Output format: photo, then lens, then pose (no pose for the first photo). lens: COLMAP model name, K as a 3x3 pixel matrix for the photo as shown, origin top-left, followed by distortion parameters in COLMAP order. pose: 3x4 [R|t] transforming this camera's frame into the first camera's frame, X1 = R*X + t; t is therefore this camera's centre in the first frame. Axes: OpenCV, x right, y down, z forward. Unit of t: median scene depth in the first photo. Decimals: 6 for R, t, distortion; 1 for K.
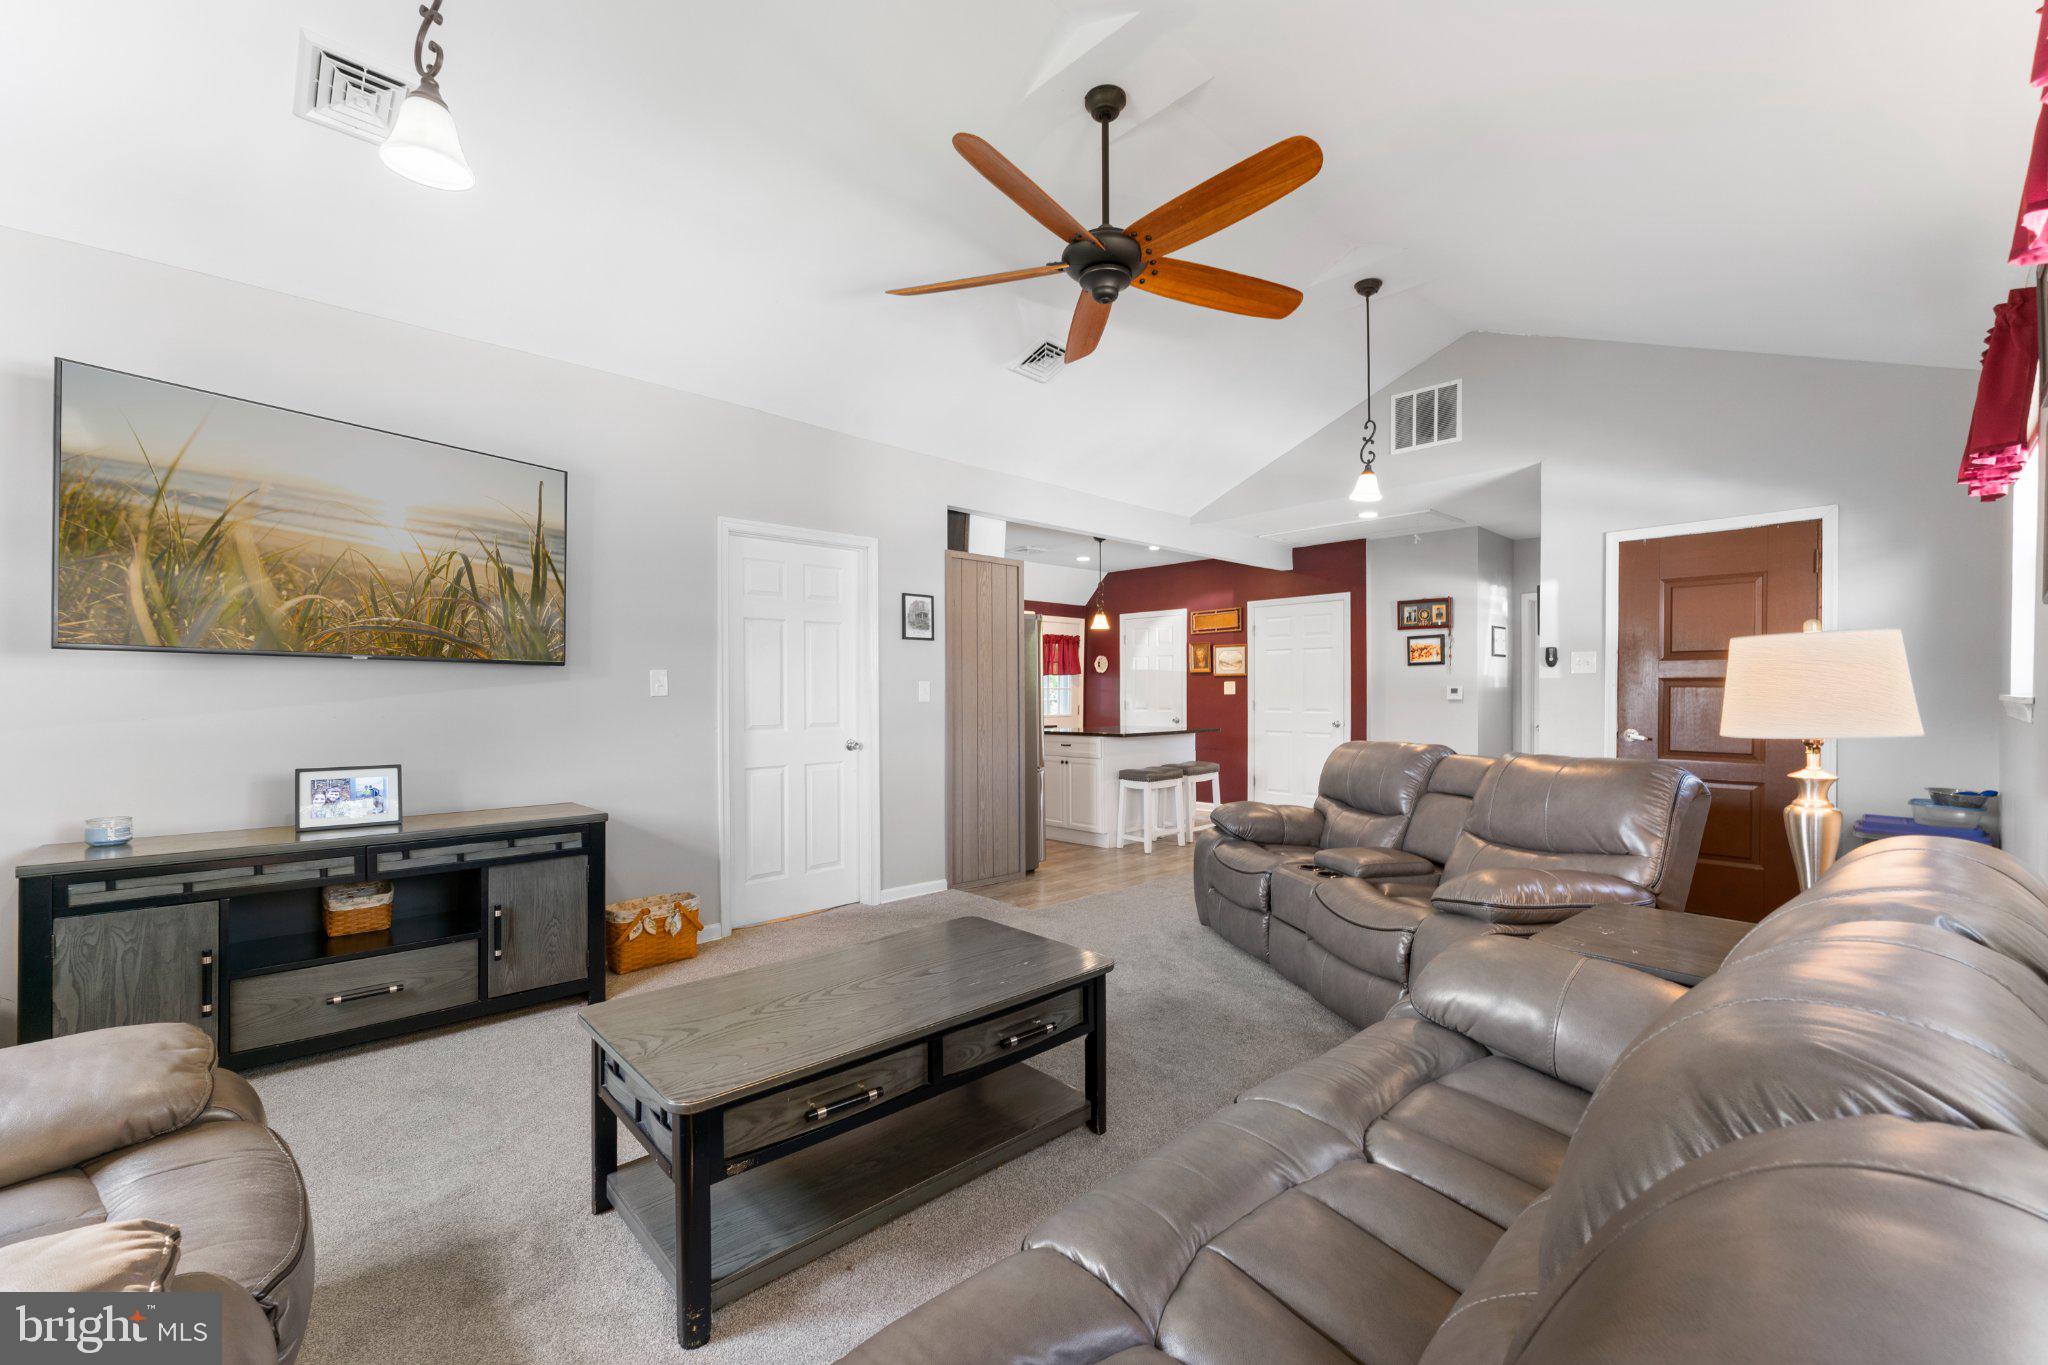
lens RADIAL K [[854.9, 0, 1024.0], [0, 854.9, 682.5], [0, 0, 1]] dist [-0.000717, -0.000070]
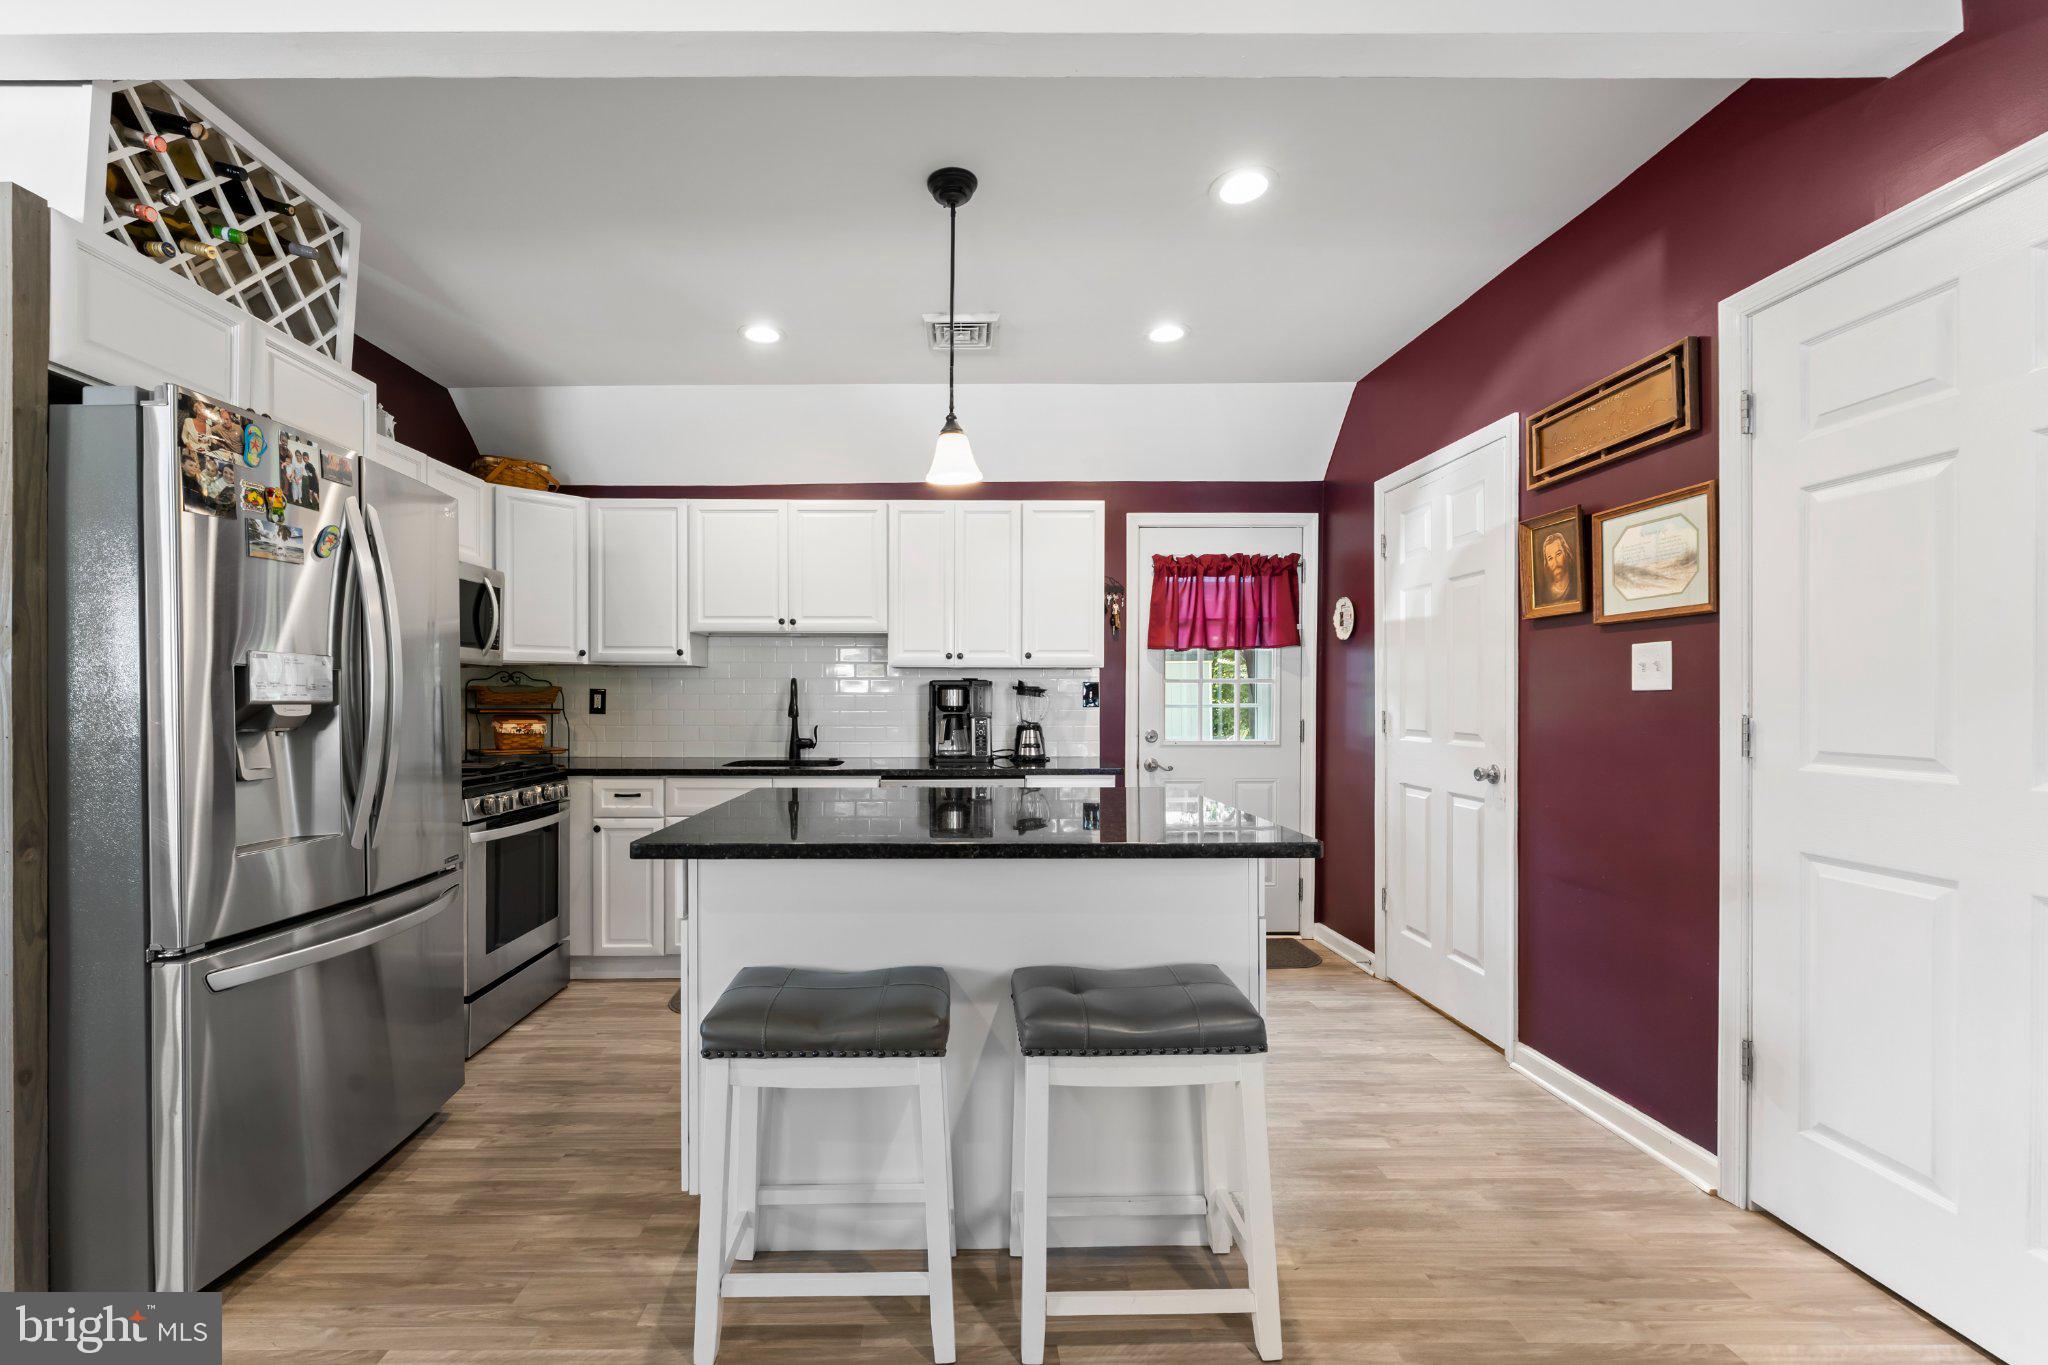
lens RADIAL K [[861.2, 0, 949.6], [0, 861.2, 703.4], [0, 0, 1]] dist [-0.000307, -0.000655]
pose [[0.728002, 0.005064, -0.685556, 0.301918], [0.007645, 0.999851, 0.015504, 0.013762], [0.685532, -0.016527, 0.727855, 0.755322]]
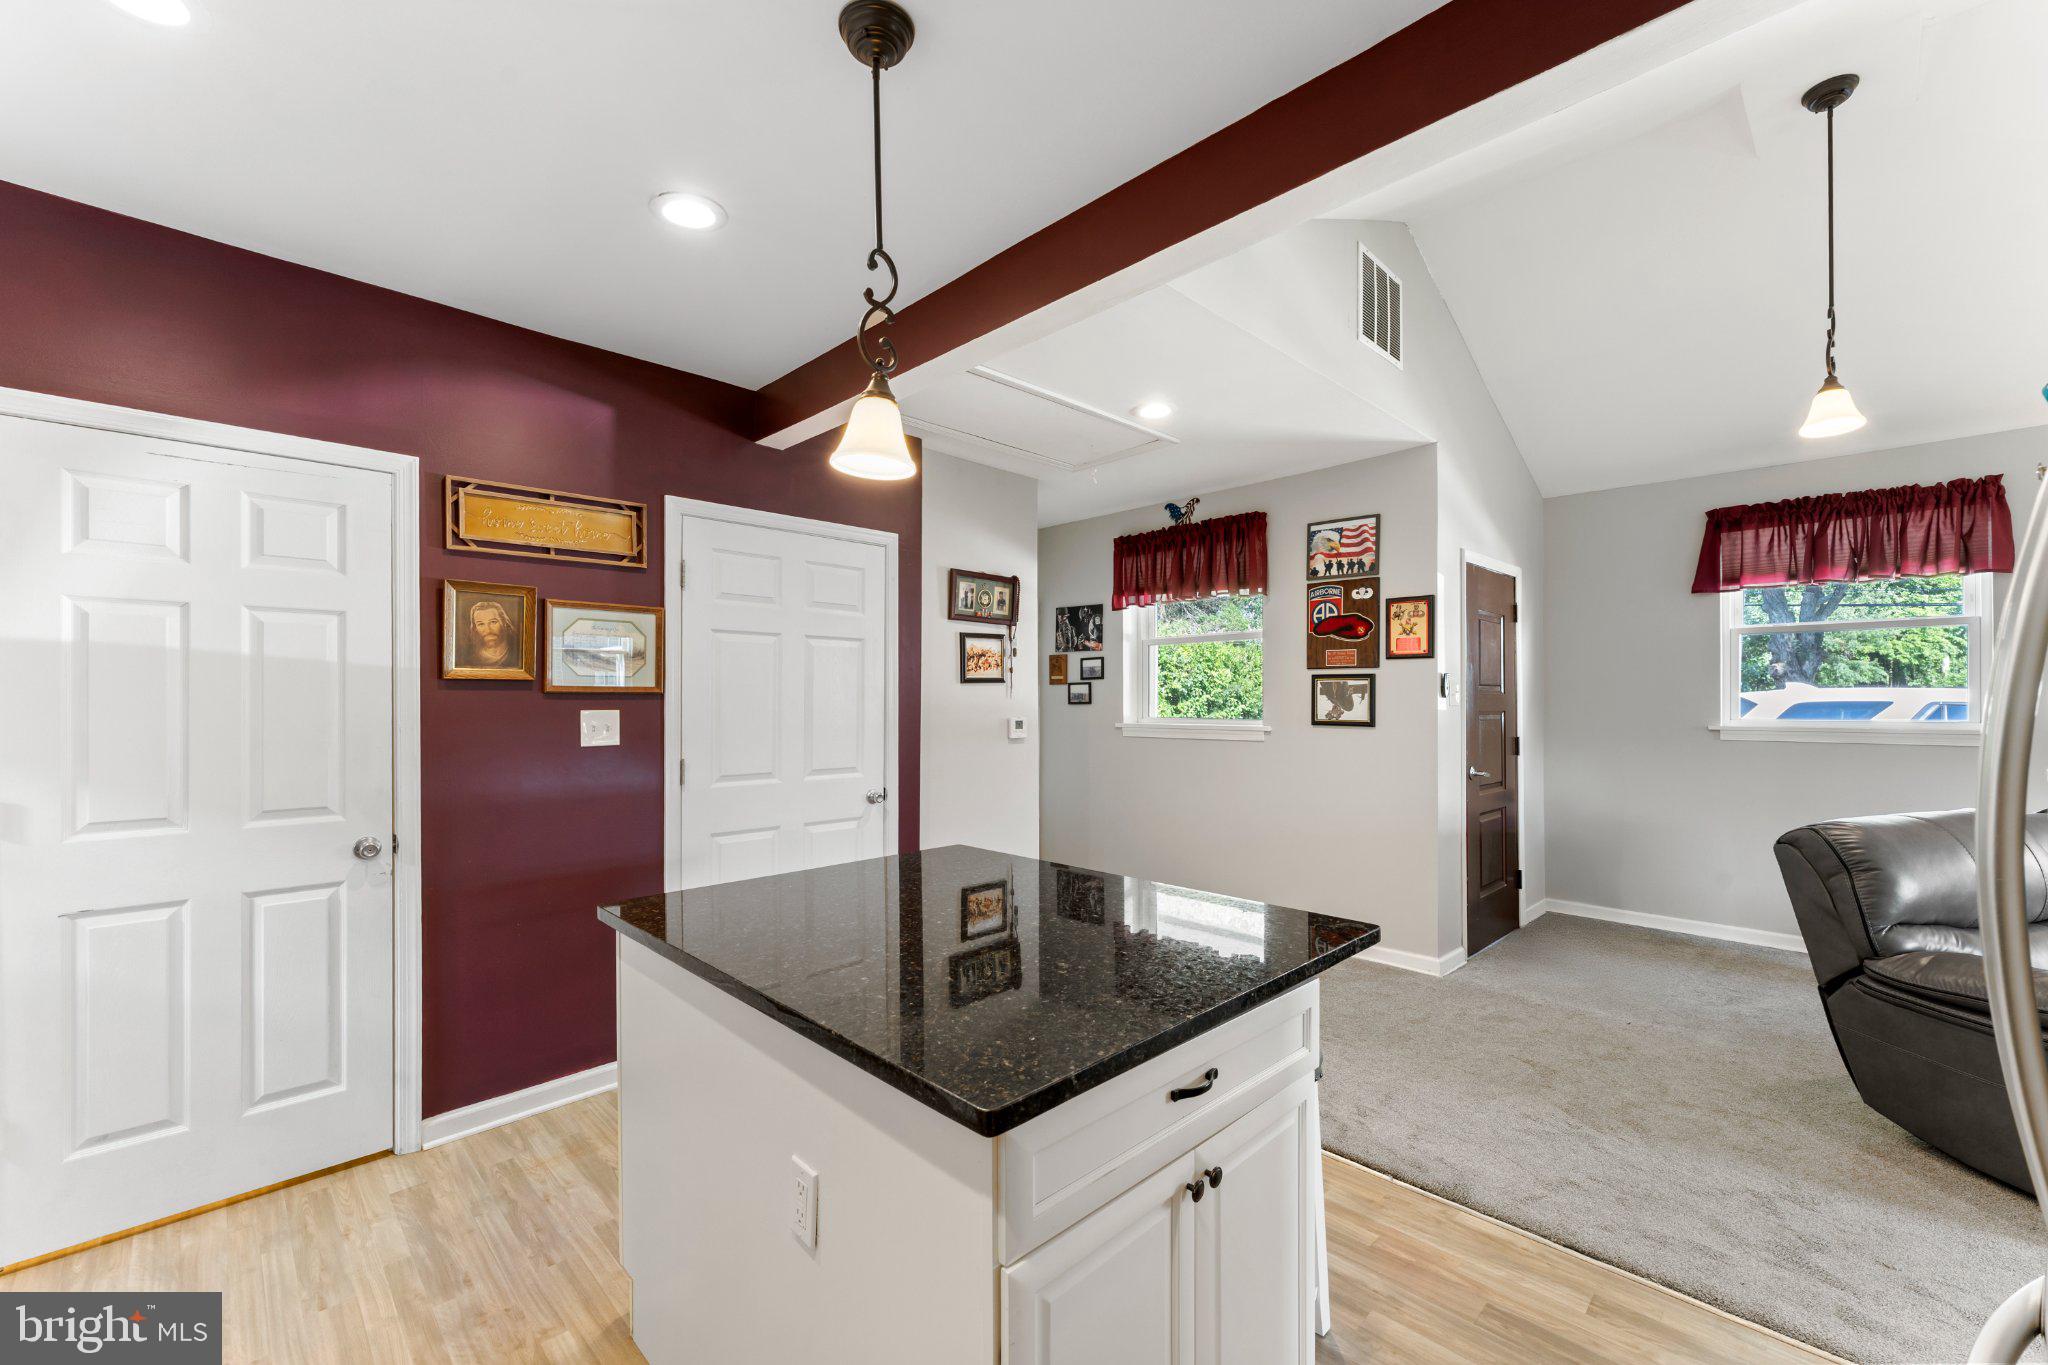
lens RADIAL K [[829.7, 0, 1020.5], [0, 829.7, 699.4], [0, 0, 1]] dist [0.000021, -0.000374]
pose [[-0.020112, 0.002788, 0.999794, -0.113907], [-0.010432, 0.999941, -0.002999, -0.006732], [-0.999743, -0.010490, -0.020081, 0.952902]]
